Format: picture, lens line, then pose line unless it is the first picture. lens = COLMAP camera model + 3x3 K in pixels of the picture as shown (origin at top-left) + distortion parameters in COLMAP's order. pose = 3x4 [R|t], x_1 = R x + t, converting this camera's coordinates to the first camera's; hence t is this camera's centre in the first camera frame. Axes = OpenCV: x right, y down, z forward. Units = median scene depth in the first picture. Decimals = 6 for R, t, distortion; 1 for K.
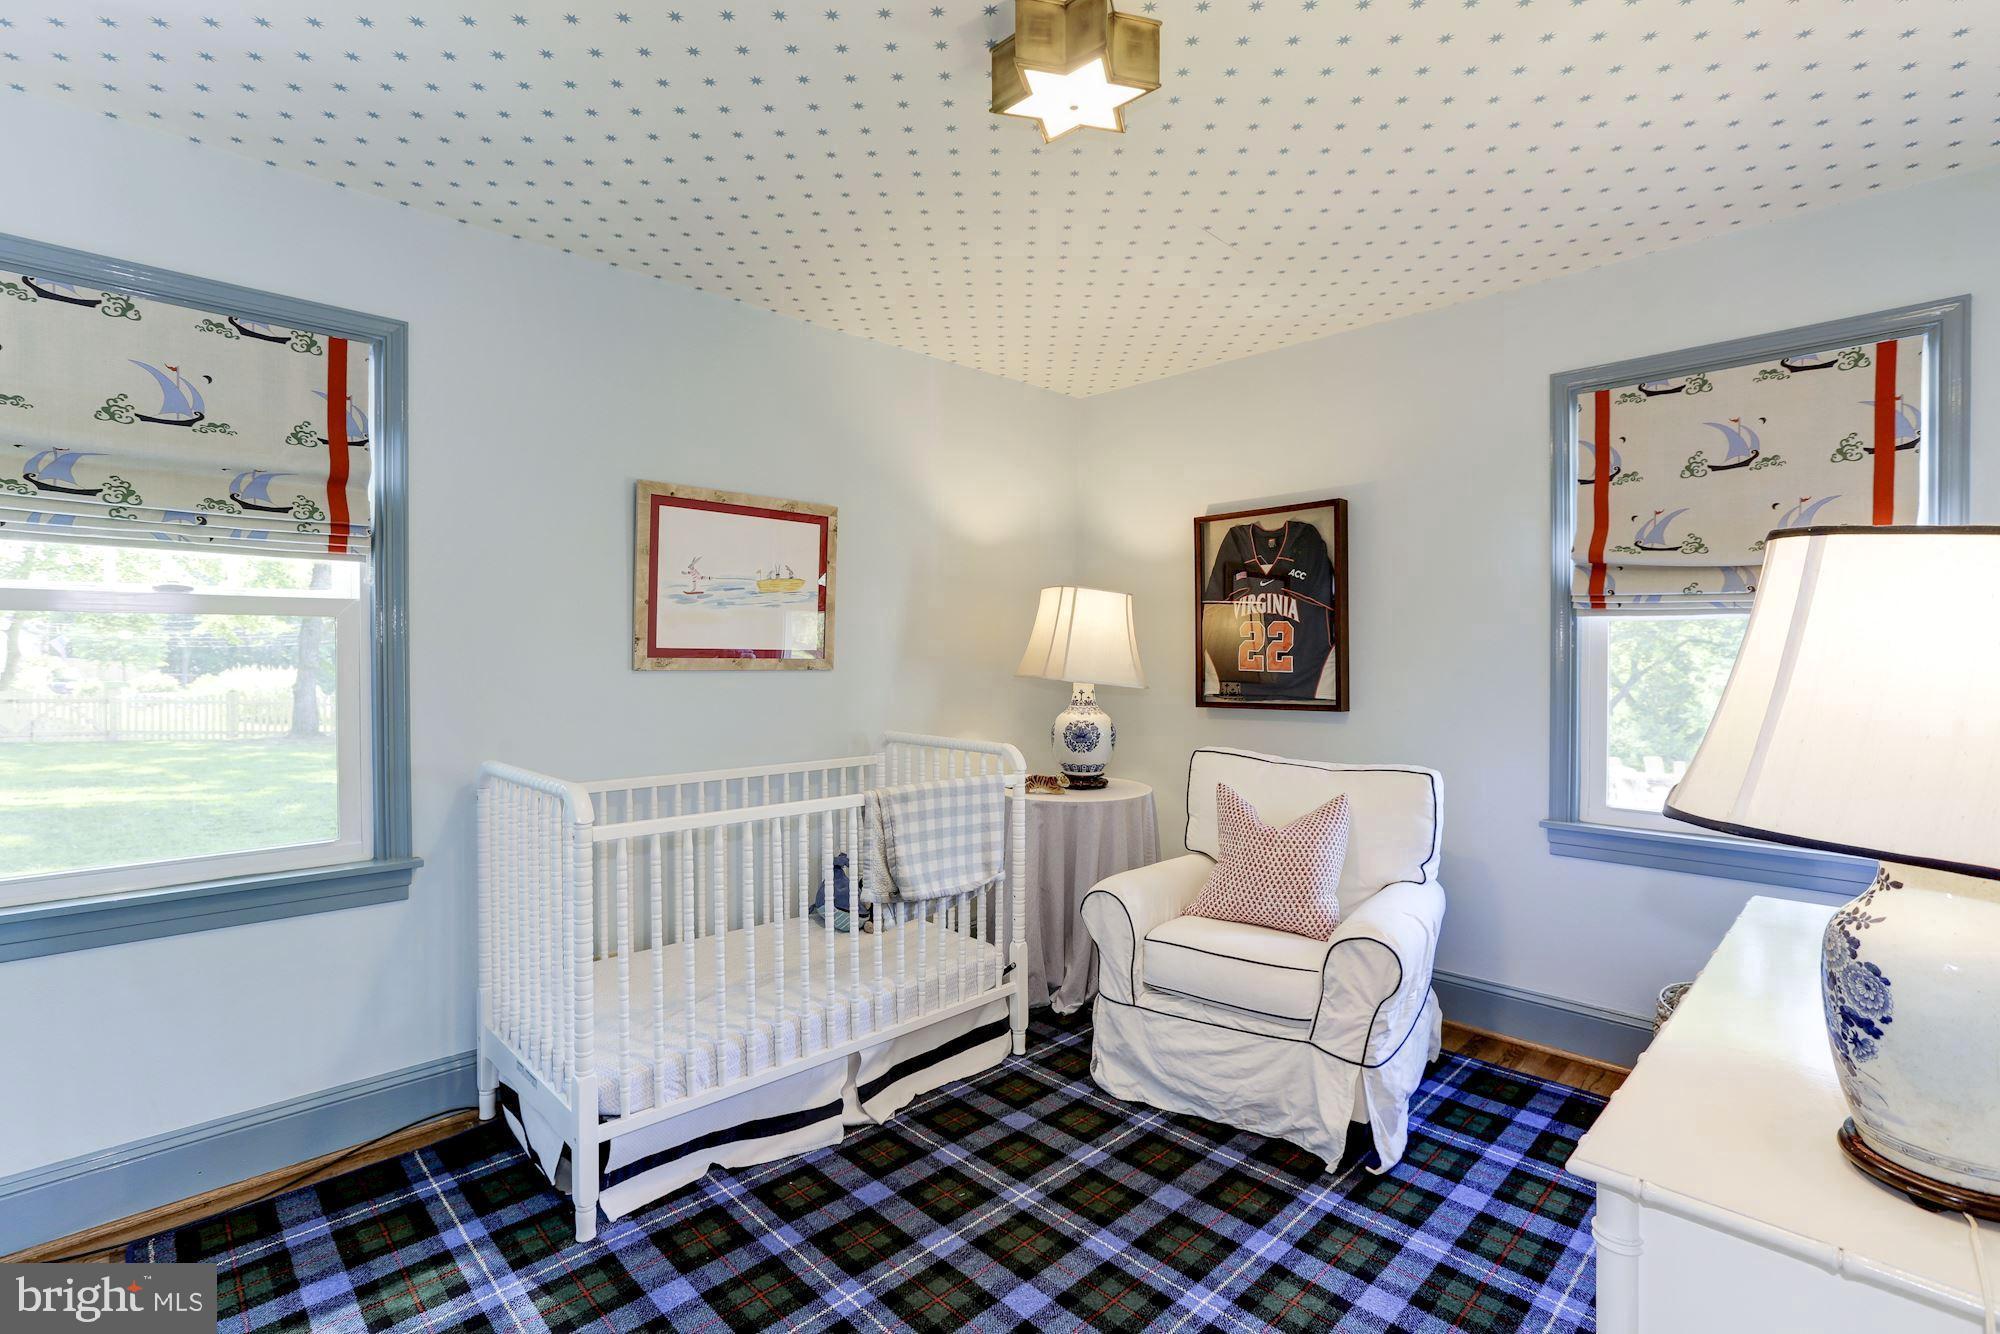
lens RADIAL K [[915.9, 0, 997.4], [0, 915.9, 664.3], [0, 0, 1]] dist [-0.027219, 0.011522]
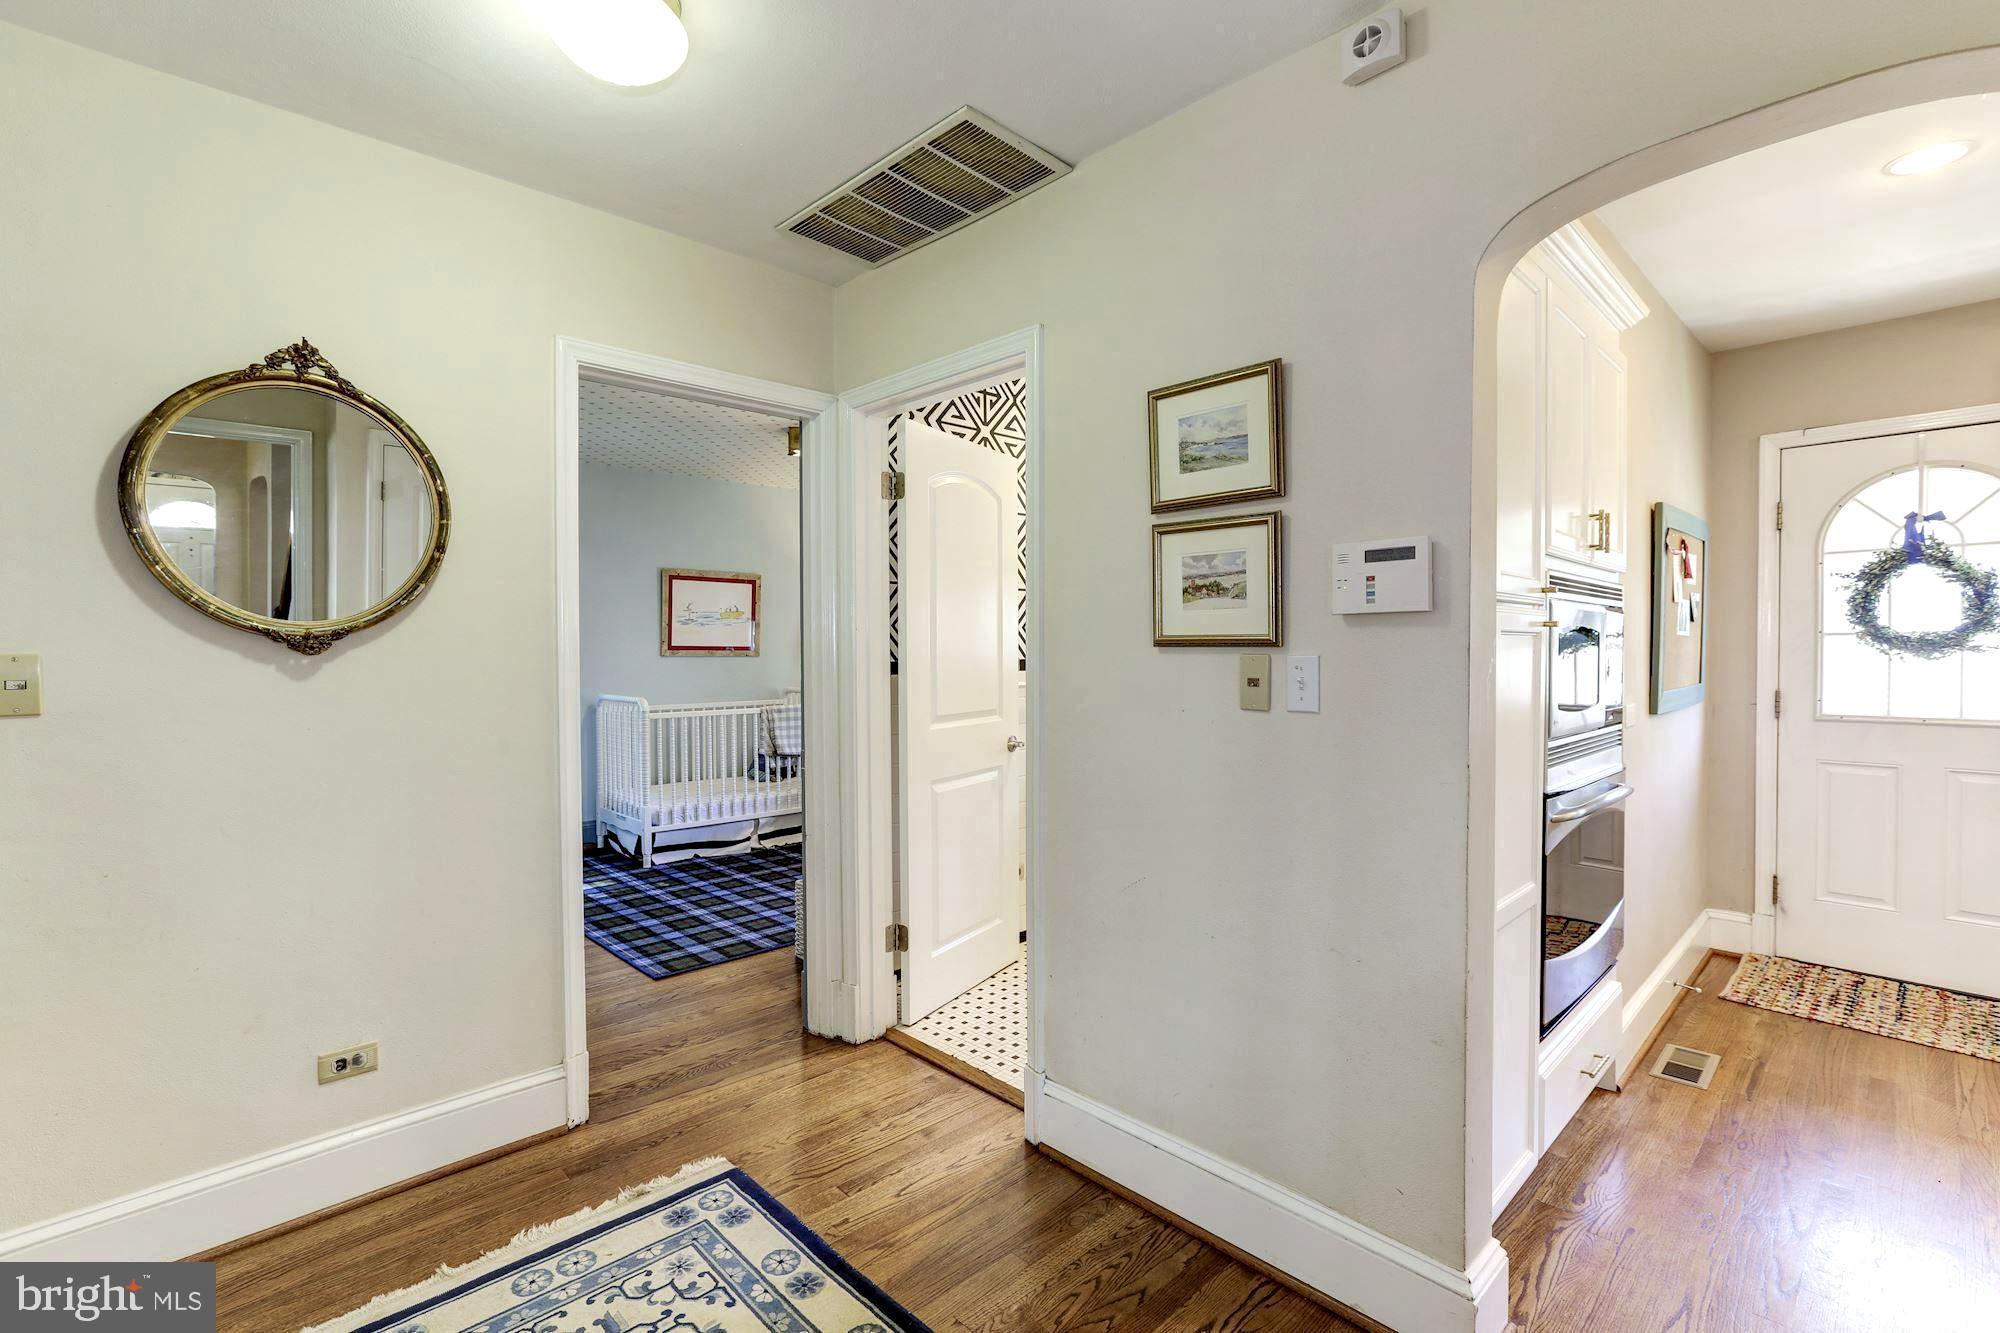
lens RADIAL K [[915.9, 0, 1005.0], [0, 915.9, 654.7], [0, 0, 1]] dist [-0.027219, 0.011522]
pose [[0.999949, -0.005620, -0.008346, 0.485889], [0.005672, 0.999964, 0.006247, -0.006691], [0.008310, -0.006294, 0.999946, -1.296169]]
